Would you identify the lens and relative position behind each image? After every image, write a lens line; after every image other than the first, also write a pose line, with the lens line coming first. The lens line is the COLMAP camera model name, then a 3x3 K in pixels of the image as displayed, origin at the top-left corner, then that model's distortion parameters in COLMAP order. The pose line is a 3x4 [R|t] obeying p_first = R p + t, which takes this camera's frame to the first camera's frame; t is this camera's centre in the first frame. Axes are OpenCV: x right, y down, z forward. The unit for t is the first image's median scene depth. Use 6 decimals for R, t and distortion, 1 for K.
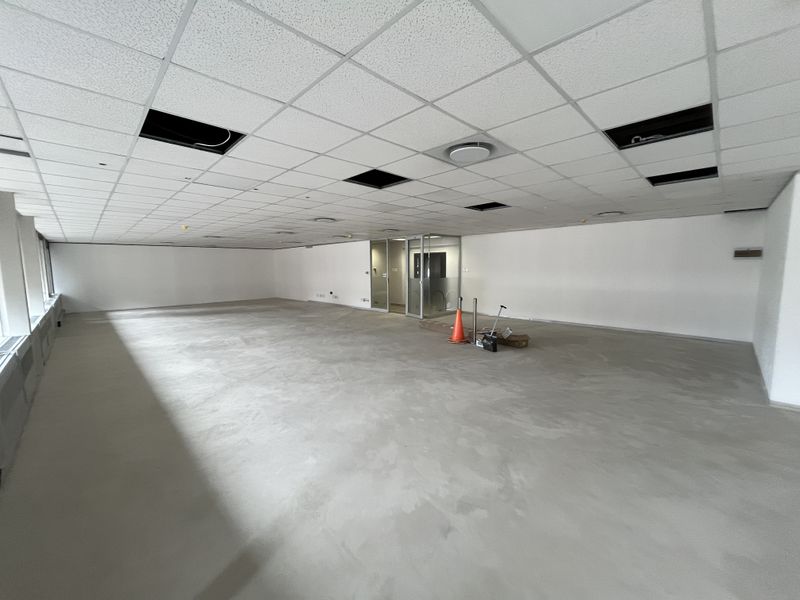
lens RADIAL K [[322.9, 0, 396.8], [0, 322.9, 299.4], [0, 0, 1]] dist [0.002982, -0.001841]
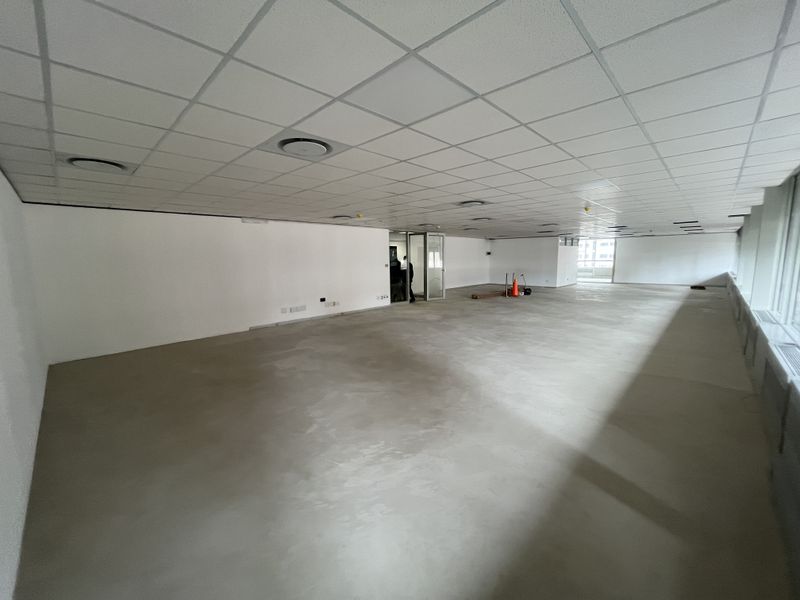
lens RADIAL K [[323.3, 0, 398.5], [0, 323.3, 300.8], [0, 0, 1]] dist [0.000679, -0.000052]
pose [[-0.024287, -0.122522, 0.992169, -1.113544], [0.114806, 0.985553, 0.124515, -0.105628], [-0.993091, 0.116931, -0.009870, 1.121323]]
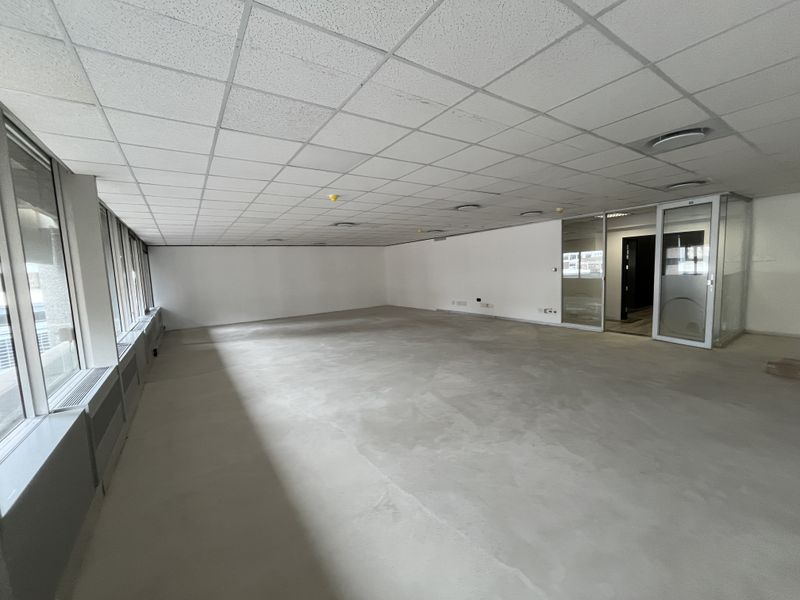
lens RADIAL K [[322.9, 0, 401.5], [0, 322.9, 298.9], [0, 0, 1]] dist [0.002982, -0.001841]
pose [[0.982870, -0.017308, -0.183488, -0.314852], [0.017442, 0.999847, -0.000883, -0.031352], [0.183476, -0.002332, 0.983021, 0.335939]]
